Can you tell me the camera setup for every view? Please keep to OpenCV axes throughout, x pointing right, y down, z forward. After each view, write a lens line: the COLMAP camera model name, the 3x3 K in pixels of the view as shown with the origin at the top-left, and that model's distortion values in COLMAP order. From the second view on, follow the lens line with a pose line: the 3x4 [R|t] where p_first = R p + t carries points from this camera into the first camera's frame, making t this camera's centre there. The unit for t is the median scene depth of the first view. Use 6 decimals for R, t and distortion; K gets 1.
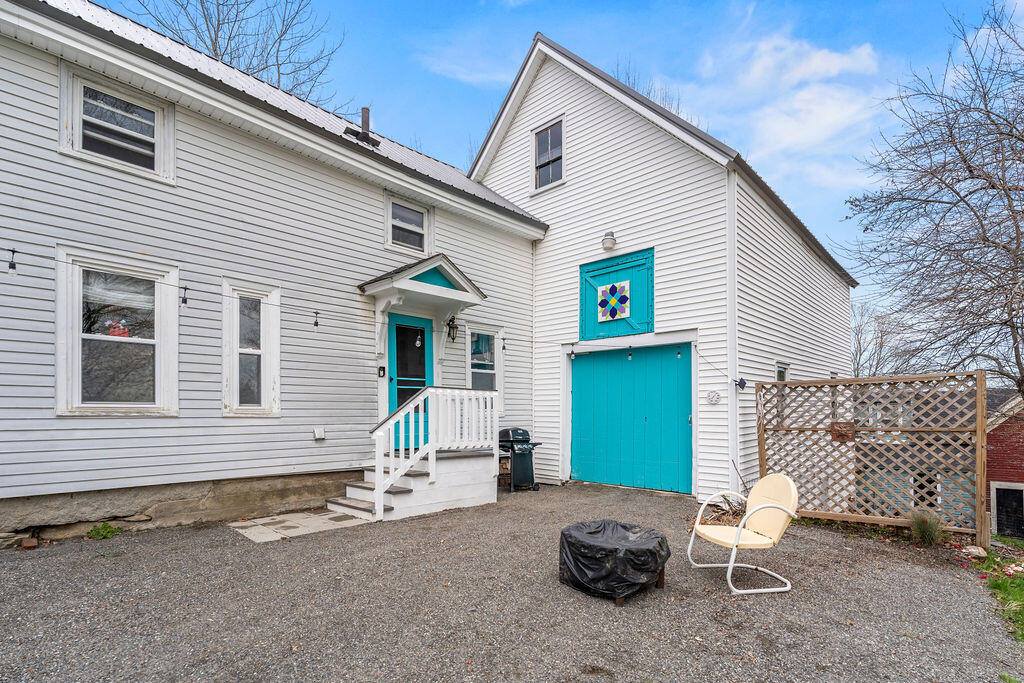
lens RADIAL K [[473.0, 0, 535.1], [0, 473.0, 346.6], [0, 0, 1]] dist [-0.000112, -0.000037]
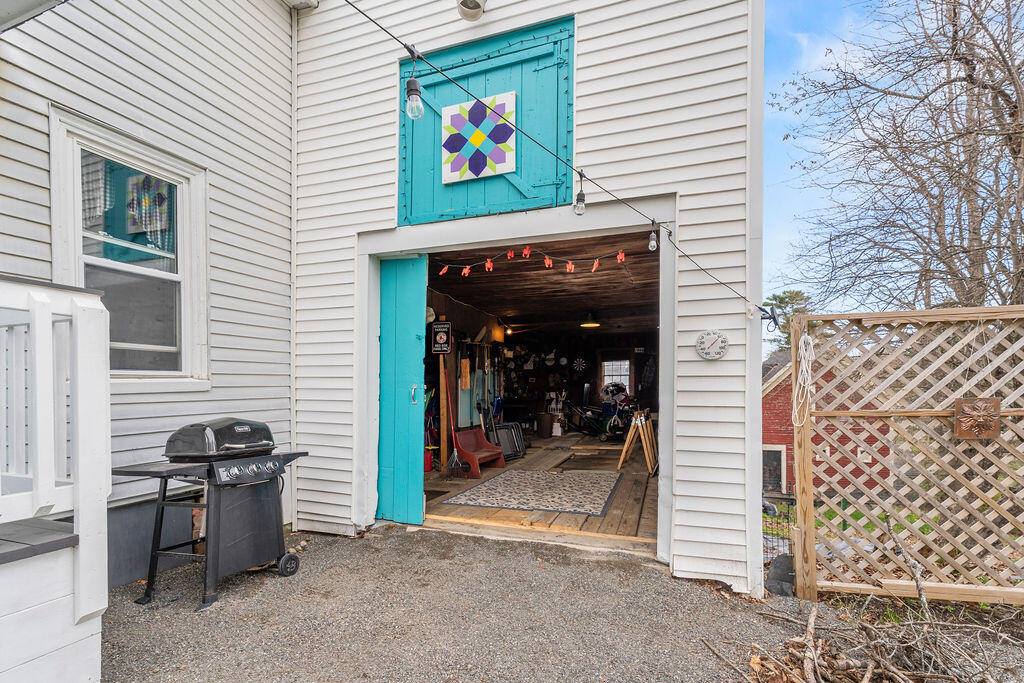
lens RADIAL K [[476.0, 0, 517.9], [0, 476.0, 387.5], [0, 0, 1]] dist [0.002293, 0.000183]
pose [[0.928709, -0.005736, 0.370764, 0.030557], [-0.049646, 0.988955, 0.139656, 0.076898], [-0.367470, -0.148107, 0.918167, 0.537169]]
